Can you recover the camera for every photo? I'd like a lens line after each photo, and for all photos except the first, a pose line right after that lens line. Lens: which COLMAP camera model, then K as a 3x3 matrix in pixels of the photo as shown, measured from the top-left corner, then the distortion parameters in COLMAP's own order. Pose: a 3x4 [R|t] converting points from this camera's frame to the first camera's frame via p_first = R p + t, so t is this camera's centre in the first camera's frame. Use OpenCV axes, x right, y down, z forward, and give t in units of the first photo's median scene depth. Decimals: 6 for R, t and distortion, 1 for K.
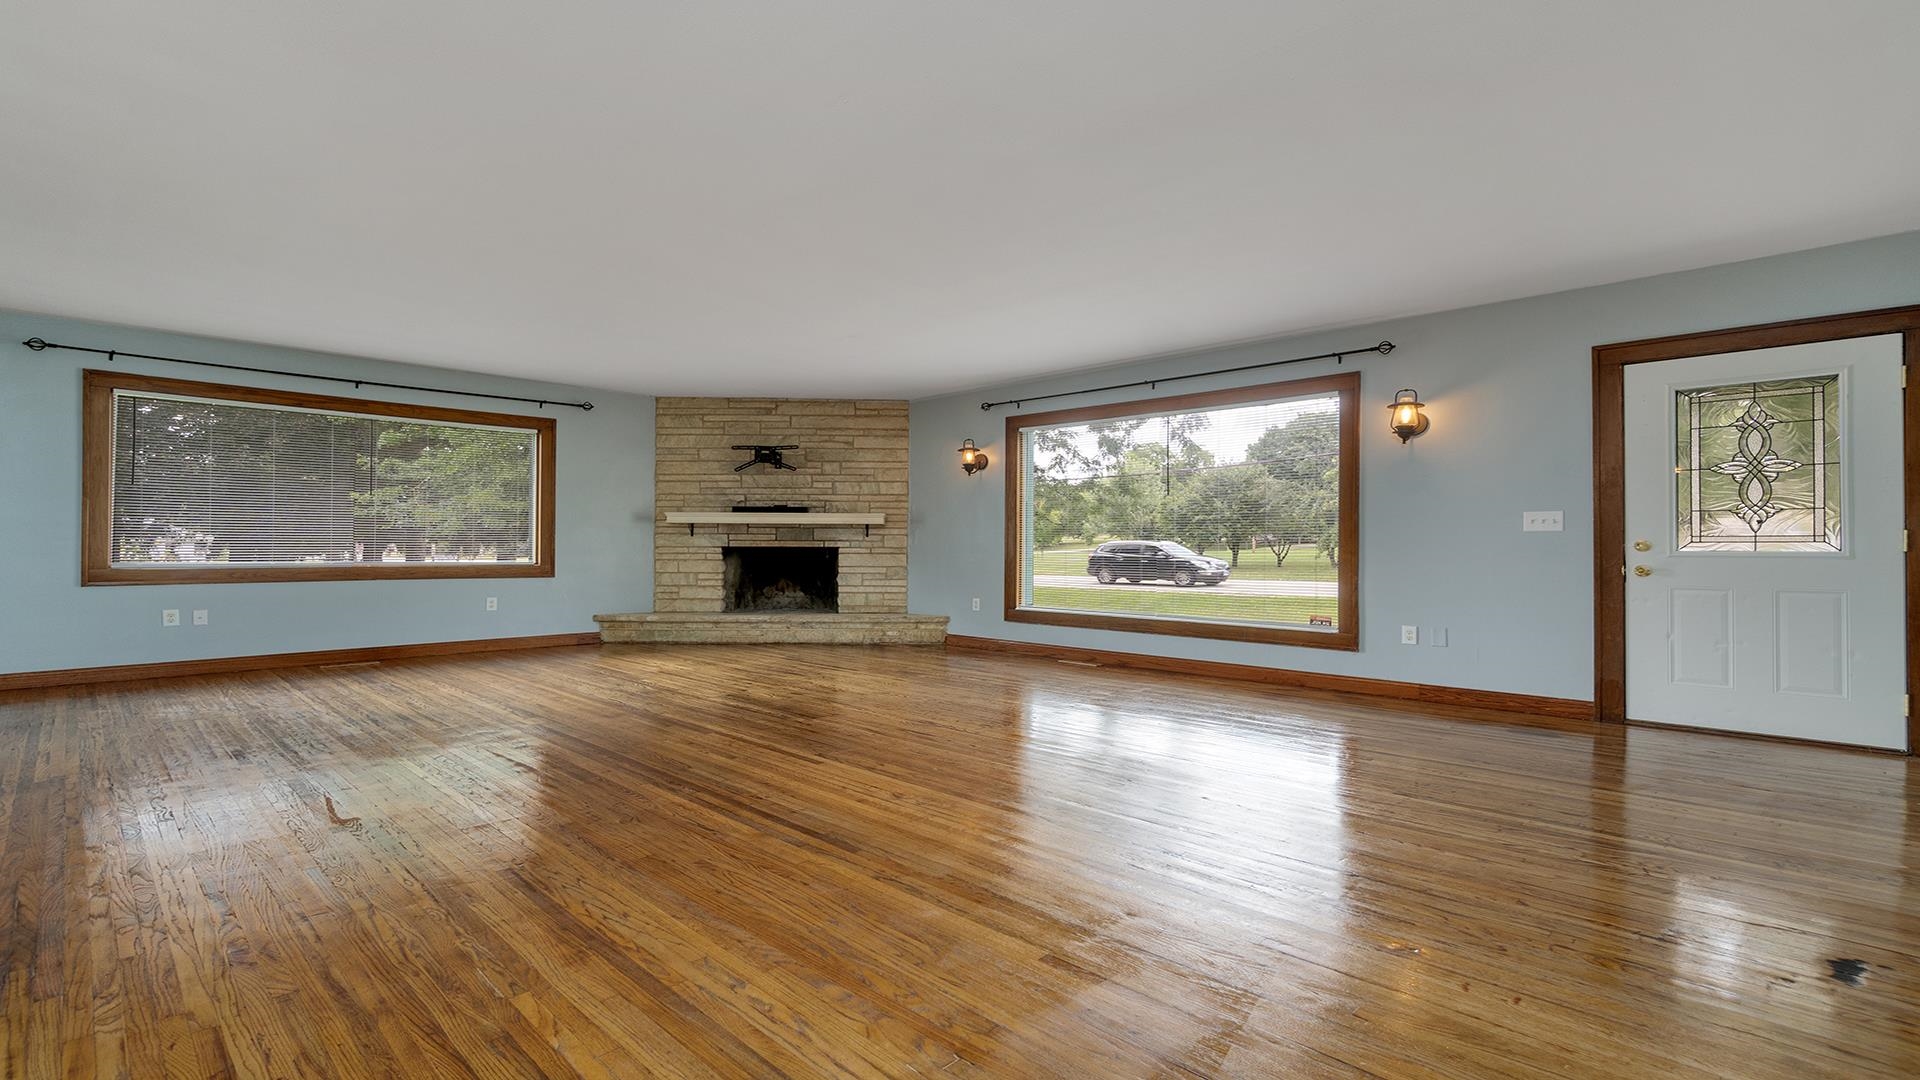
lens RADIAL K [[872.9, 0, 960.0], [0, 872.9, 540.0], [0, 0, 1]] dist [0.002441, 0.000407]
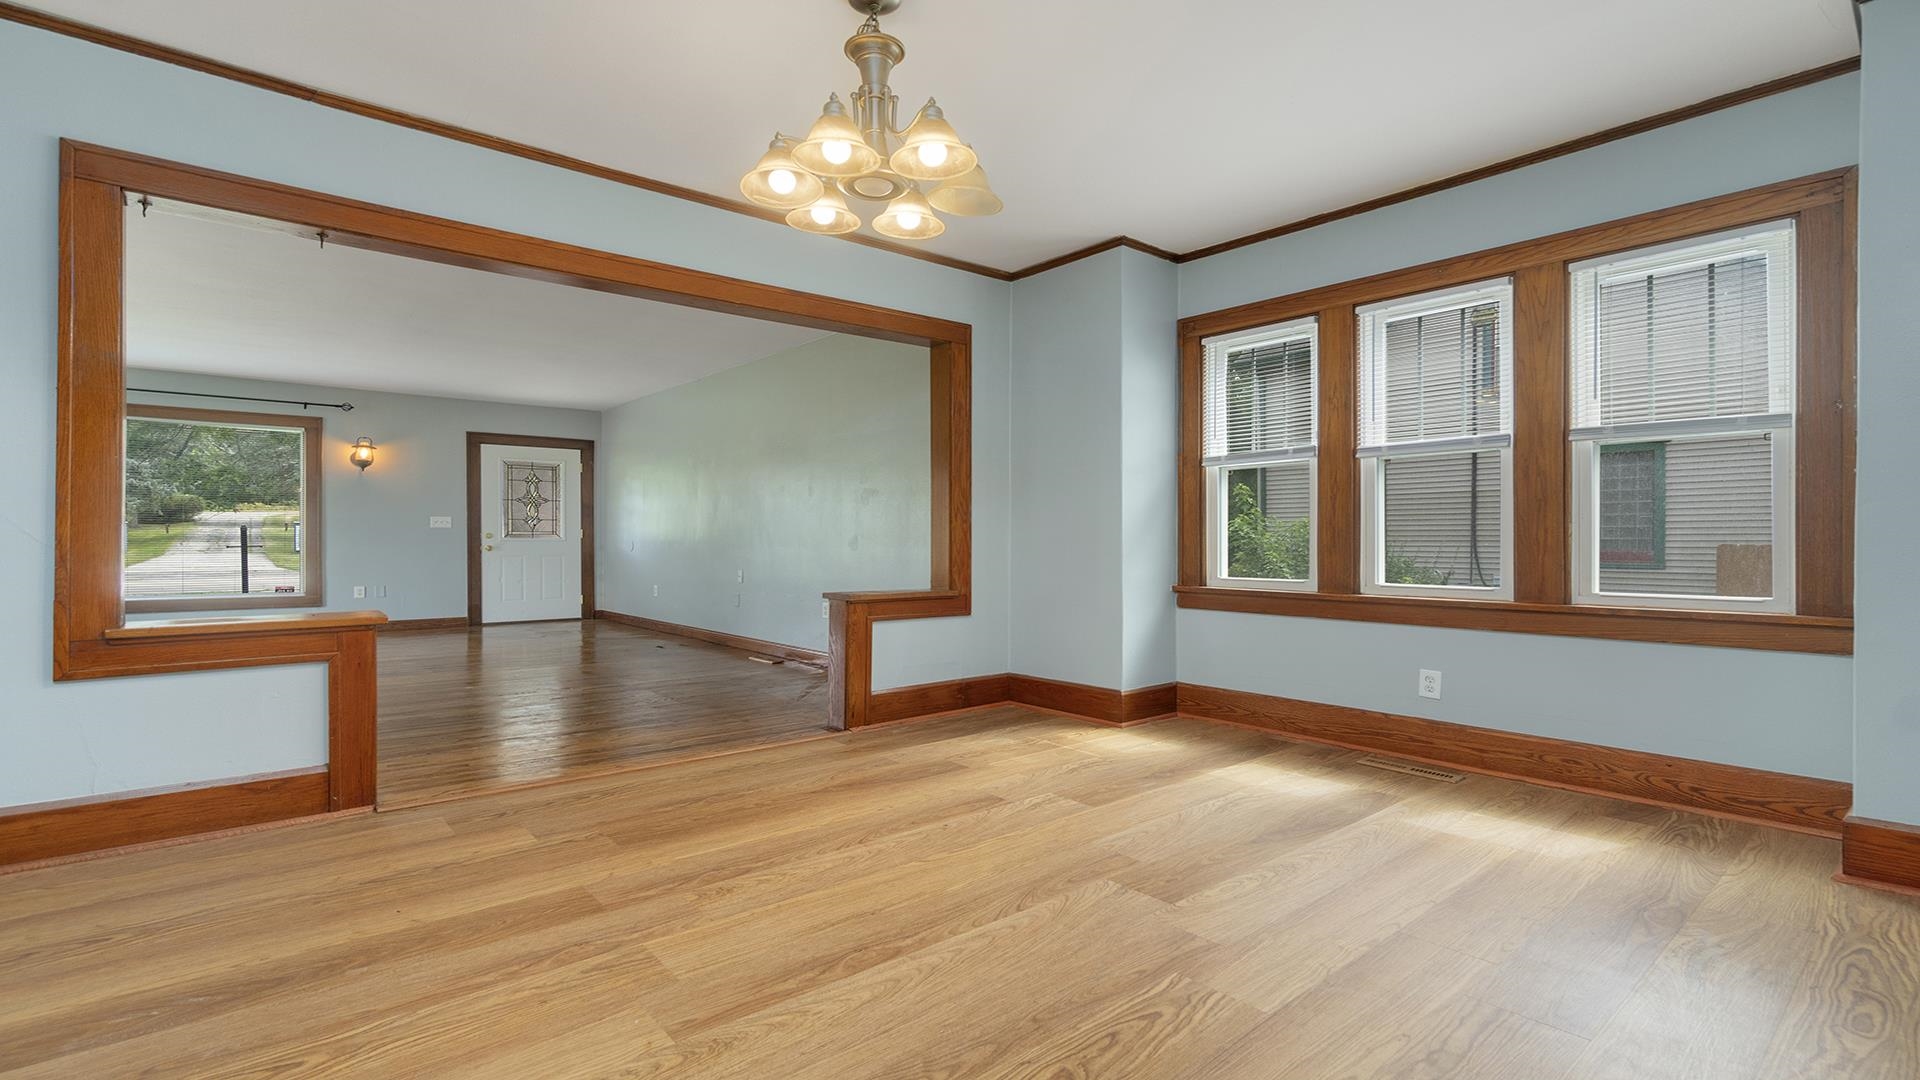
lens RADIAL K [[872.9, 0, 960.0], [0, 872.9, 540.0], [0, 0, 1]] dist [0.002441, 0.000407]
pose [[0.096264, -0.002874, 0.995352, -0.610379], [-0.005090, 0.999981, 0.003380, 0.002495], [-0.995343, -0.005392, 0.096248, -0.147295]]
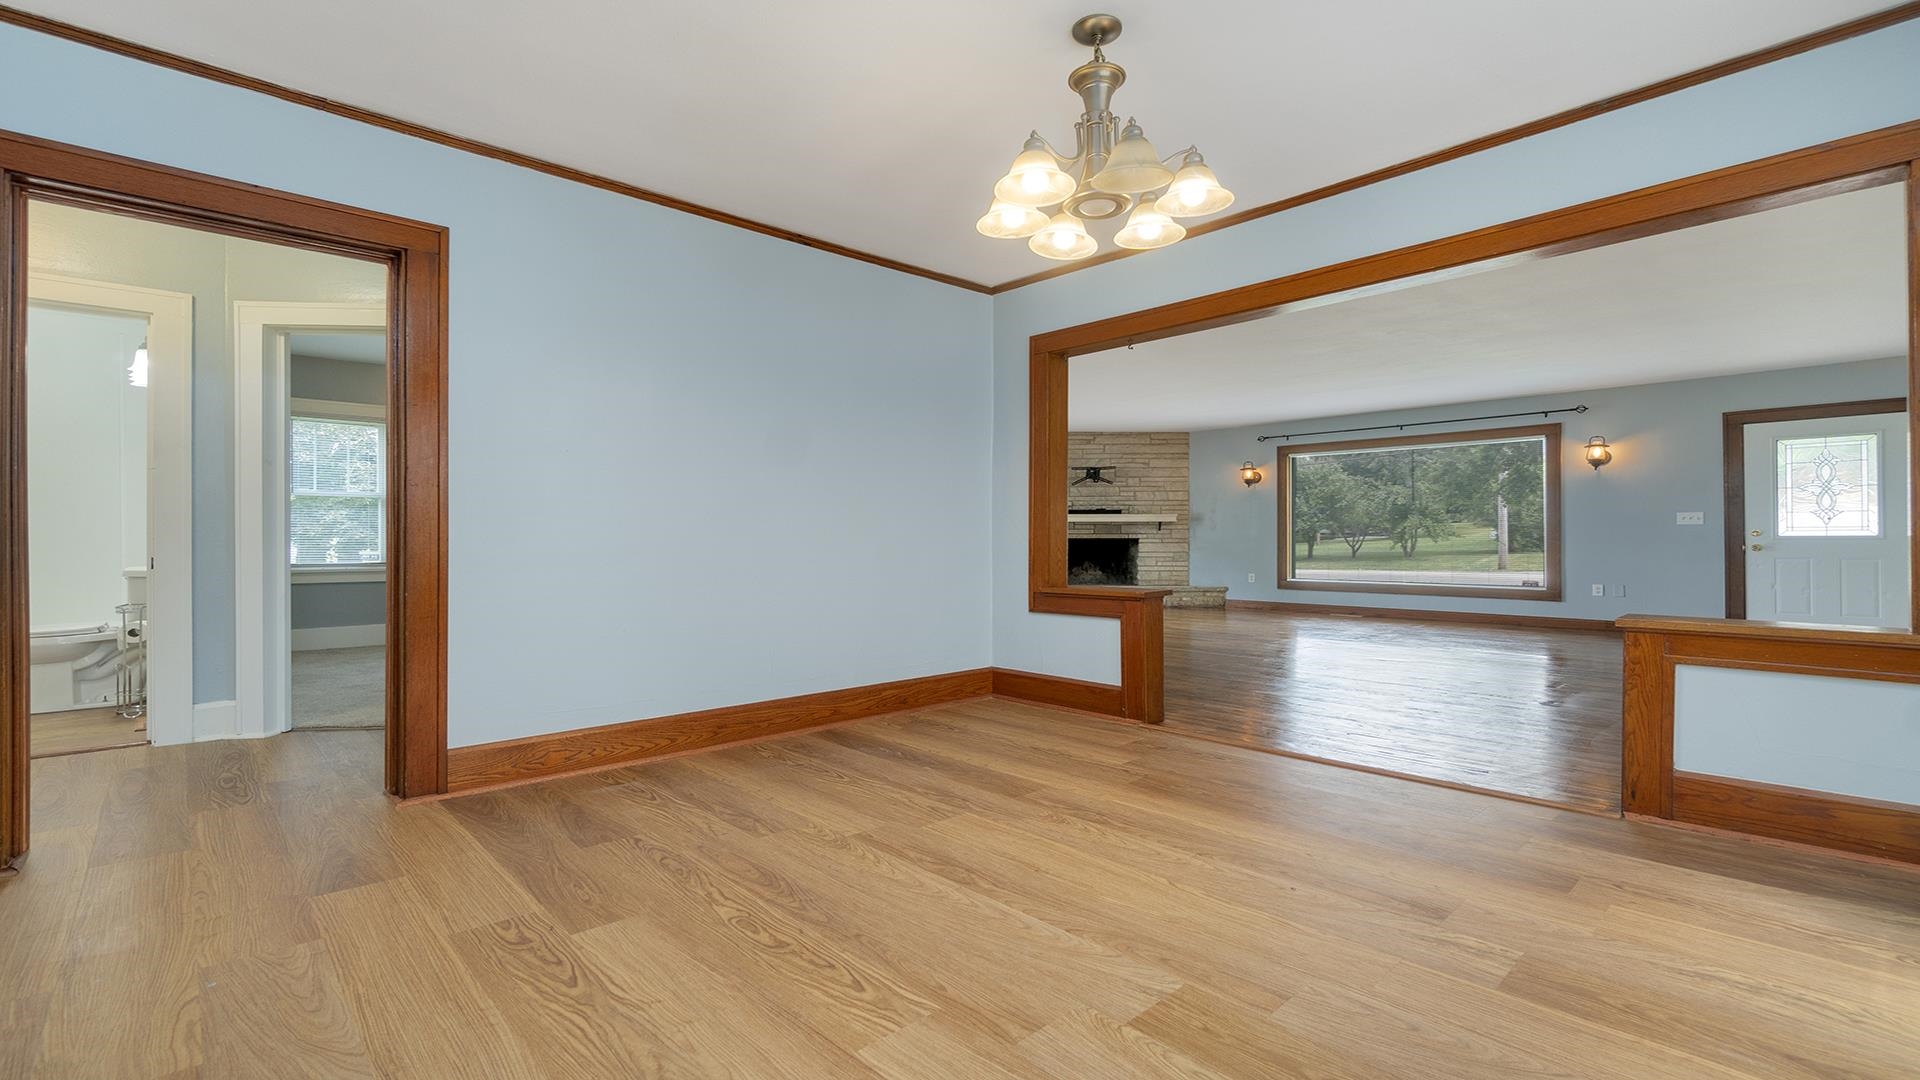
lens RADIAL K [[855.7, 0, 961.0], [0, 855.7, 530.1], [0, 0, 1]] dist [-0.002833, 0.000733]
pose [[0.998803, -0.005722, -0.048588, -0.363364], [0.005453, 0.999969, -0.005660, 0.001365], [0.048619, 0.005389, 0.998803, -0.388925]]
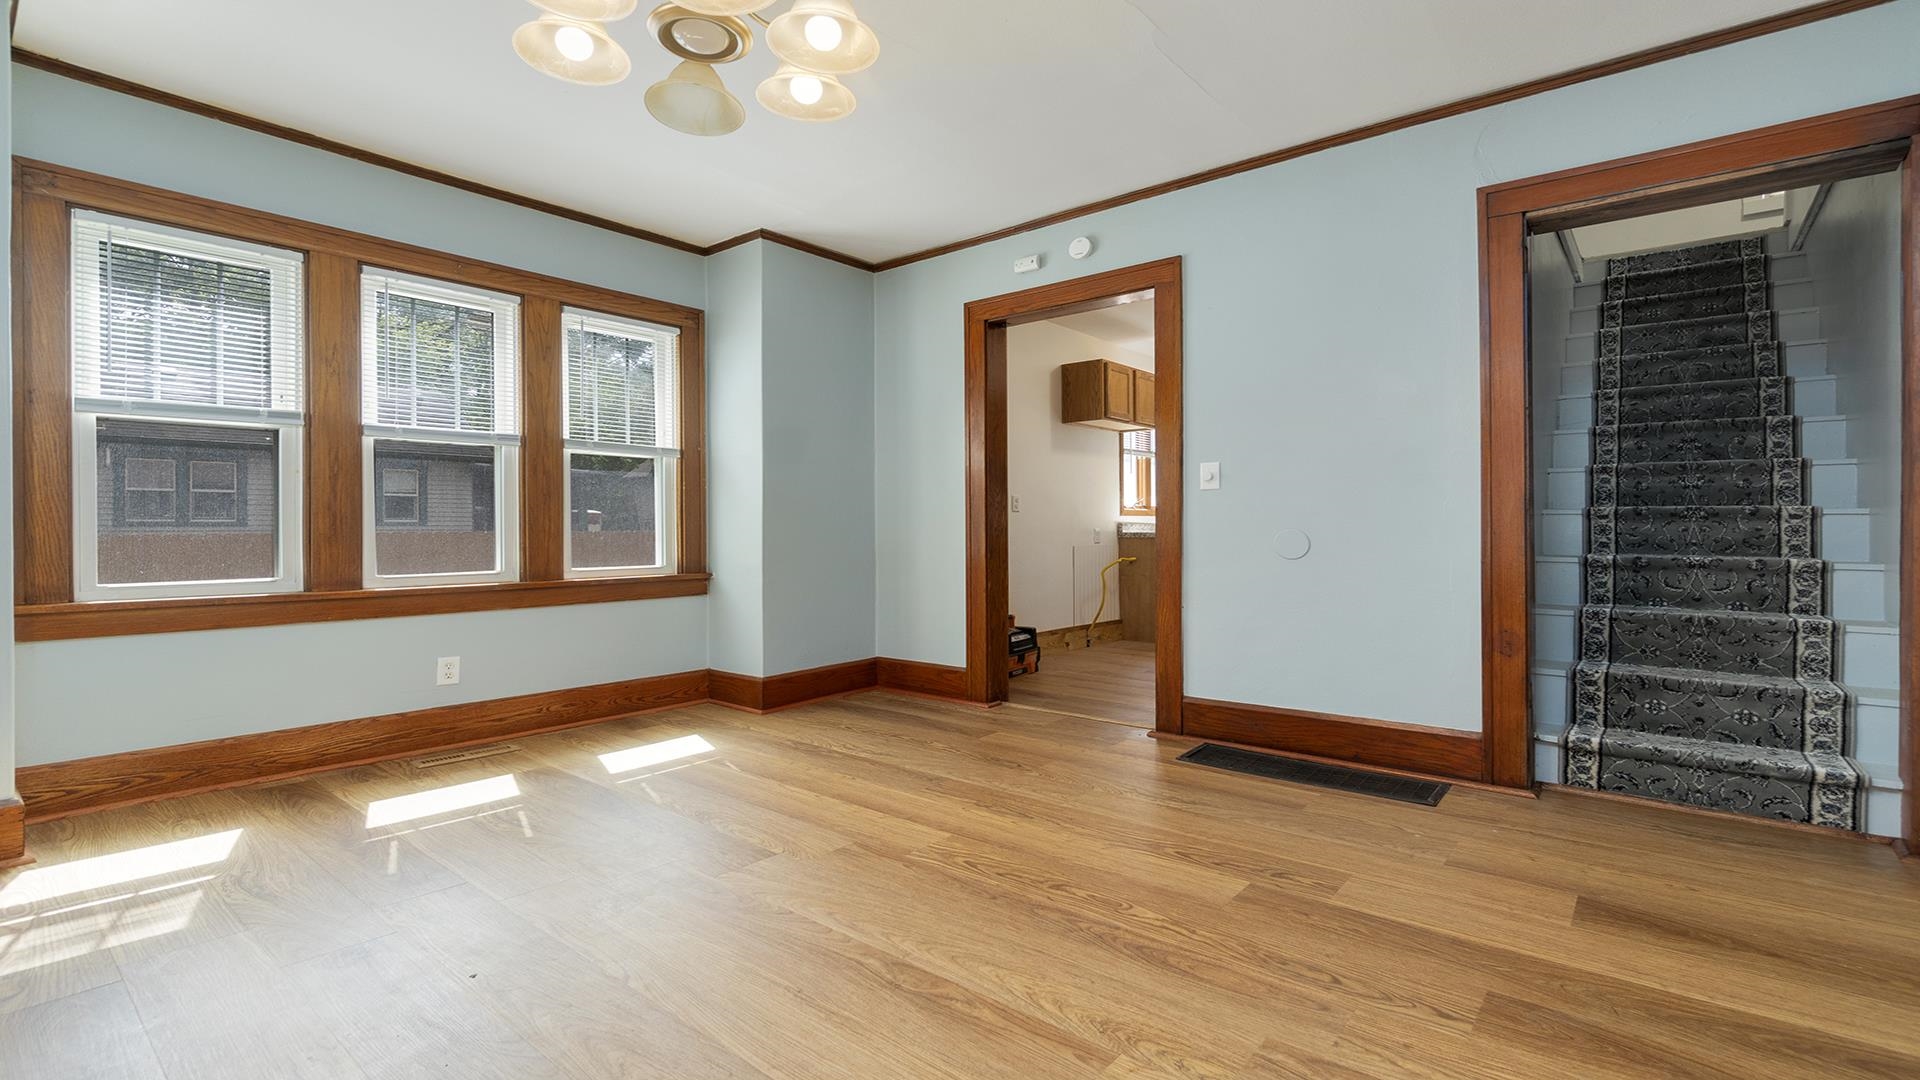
lens RADIAL K [[855.7, 0, 961.0], [0, 855.7, 530.1], [0, 0, 1]] dist [-0.002833, 0.000733]
pose [[-0.996871, -0.001460, -0.079038, -0.374669], [-0.001205, 0.999994, -0.003264, 0.004939], [0.079042, -0.003159, -0.996866, 0.112363]]
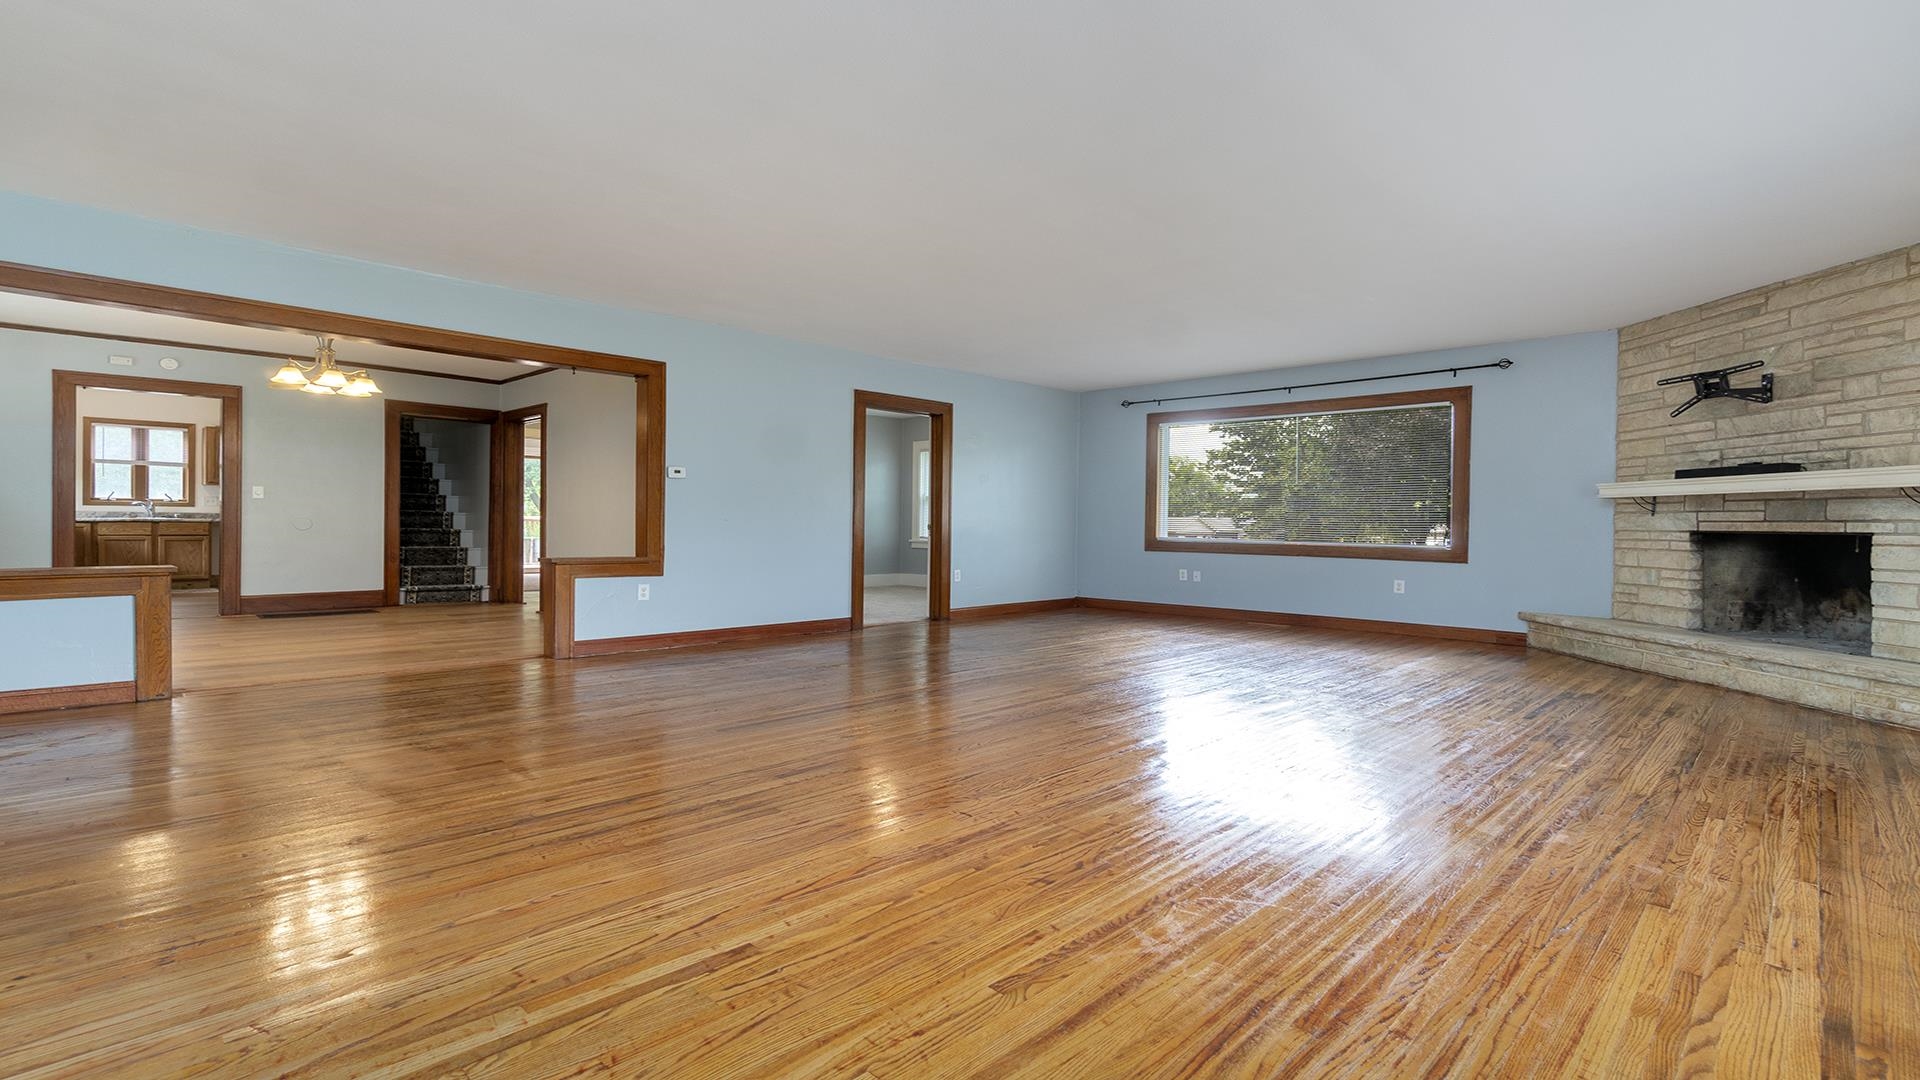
lens RADIAL K [[890.0, 0, 961.2], [0, 890.0, 534.1], [0, 0, 1]] dist [0.001225, 0.000006]
pose [[0.000837, 0.007711, -0.999970, 0.412942], [-0.006968, 0.999946, 0.007705, 0.008688], [0.999975, 0.006961, 0.000891, 0.449663]]
